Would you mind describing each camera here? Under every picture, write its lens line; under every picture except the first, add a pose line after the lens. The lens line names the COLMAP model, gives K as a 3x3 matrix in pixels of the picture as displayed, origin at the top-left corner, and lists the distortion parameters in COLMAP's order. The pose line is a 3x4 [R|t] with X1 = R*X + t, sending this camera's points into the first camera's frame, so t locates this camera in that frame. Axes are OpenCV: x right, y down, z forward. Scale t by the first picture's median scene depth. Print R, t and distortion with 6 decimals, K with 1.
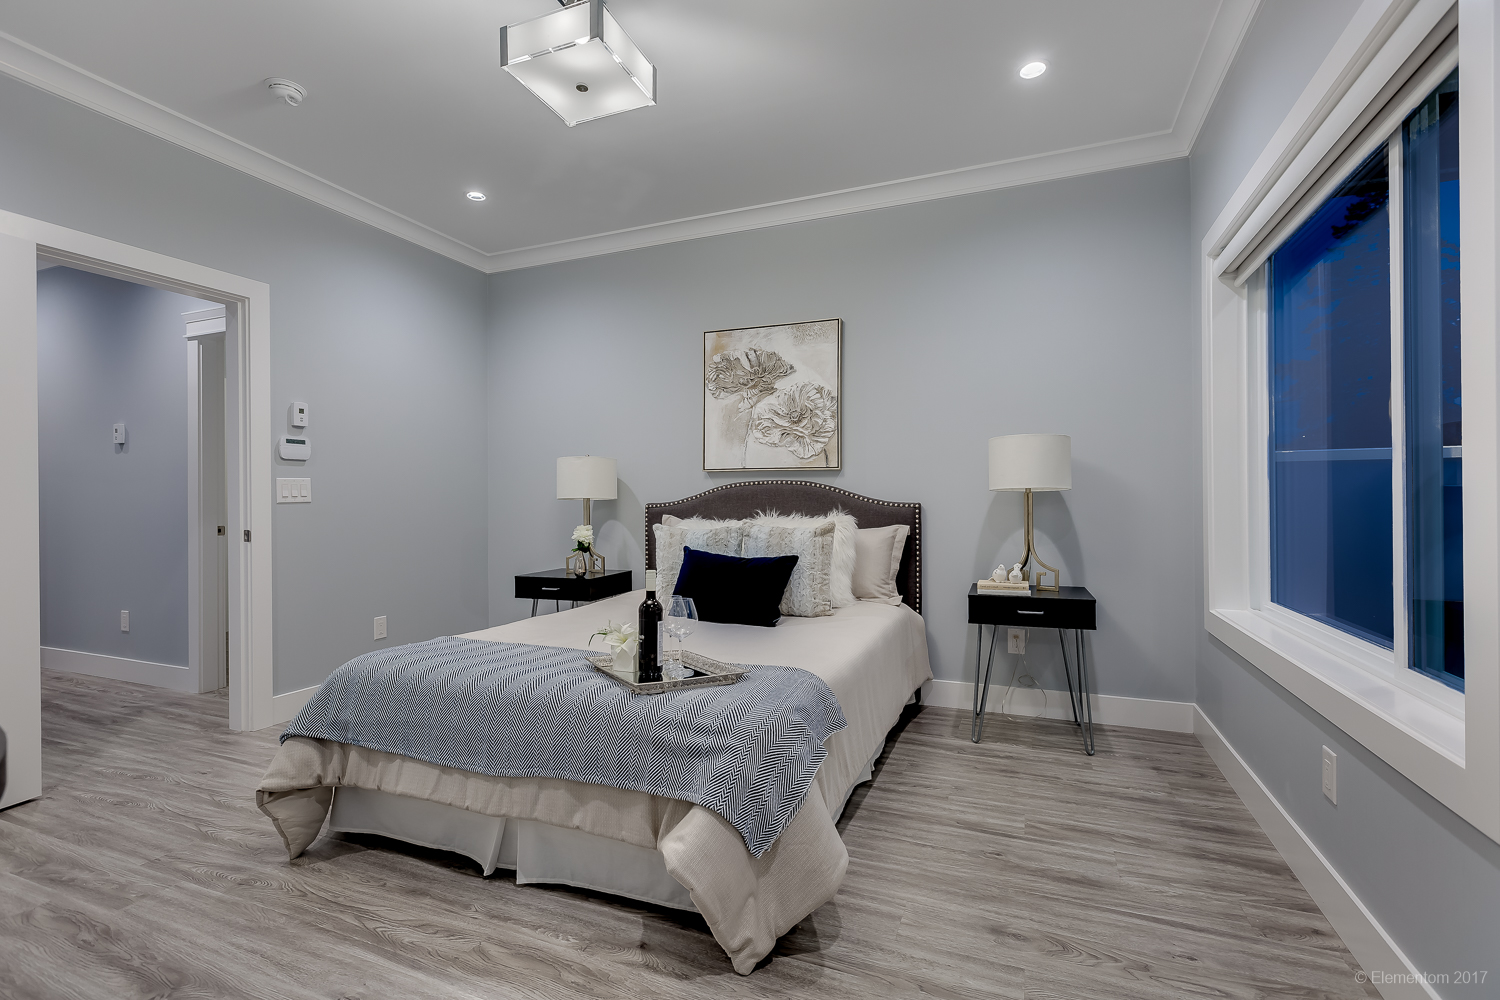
lens RADIAL K [[679.6, 0, 743.5], [0, 679.6, 501.0], [0, 0, 1]] dist [-0.002963, -0.000328]
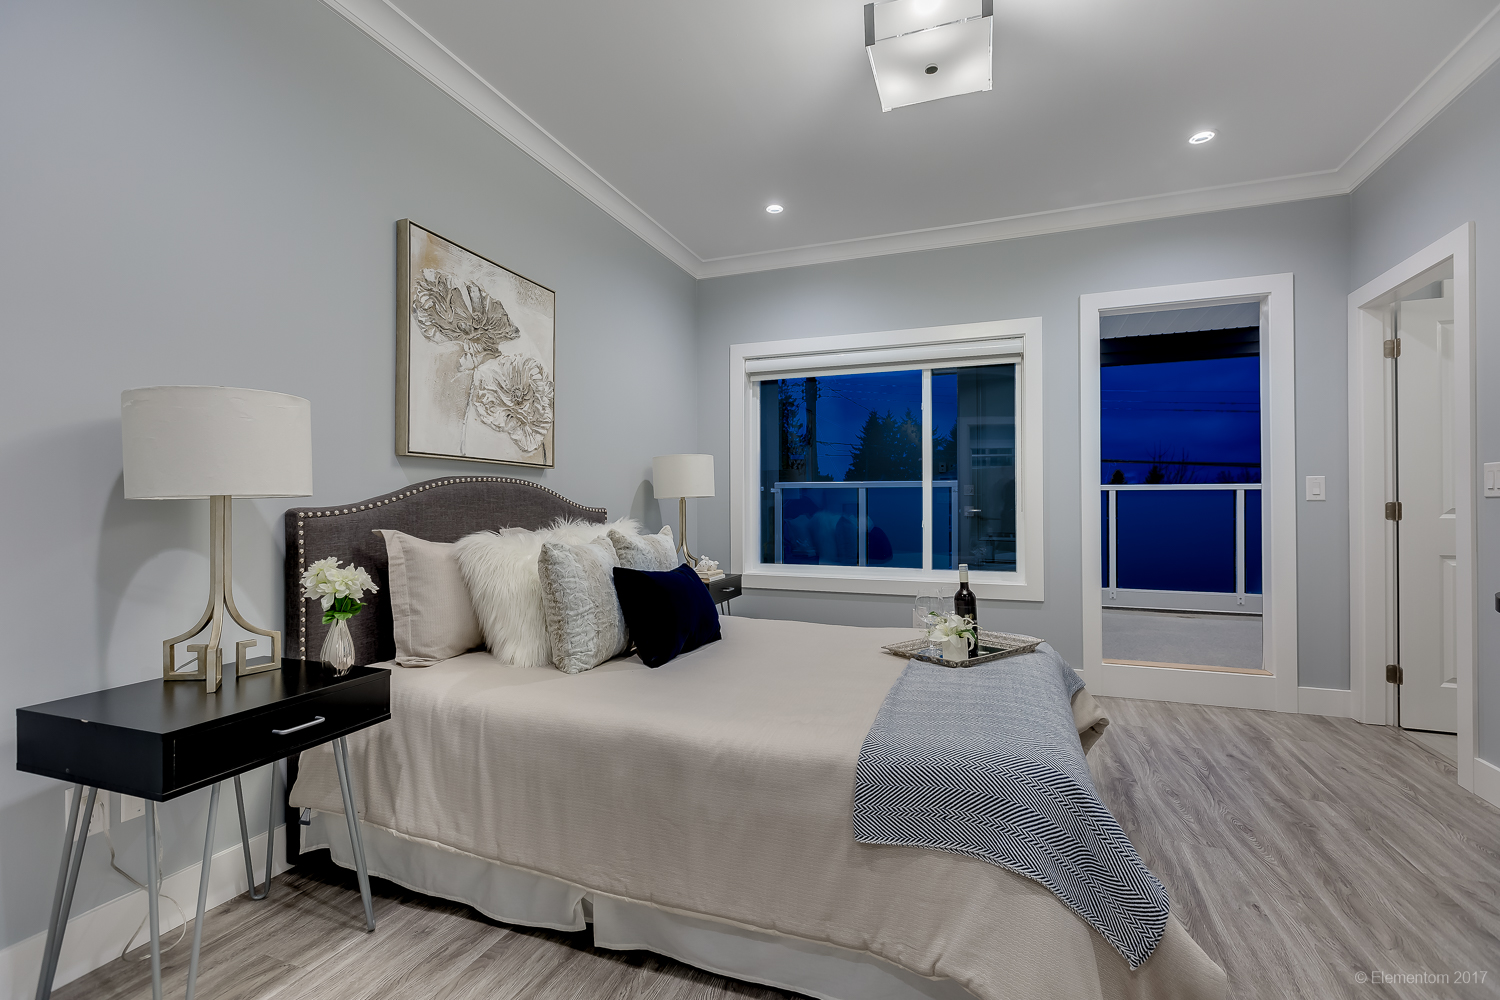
lens RADIAL K [[679.6, 0, 736.9], [0, 679.6, 501.9], [0, 0, 1]] dist [-0.002963, -0.000328]
pose [[-0.028346, 0.008042, 0.999566, -0.693058], [-0.004184, 0.999958, -0.008163, 0.001155], [-0.999589, -0.004414, -0.028311, 0.767135]]
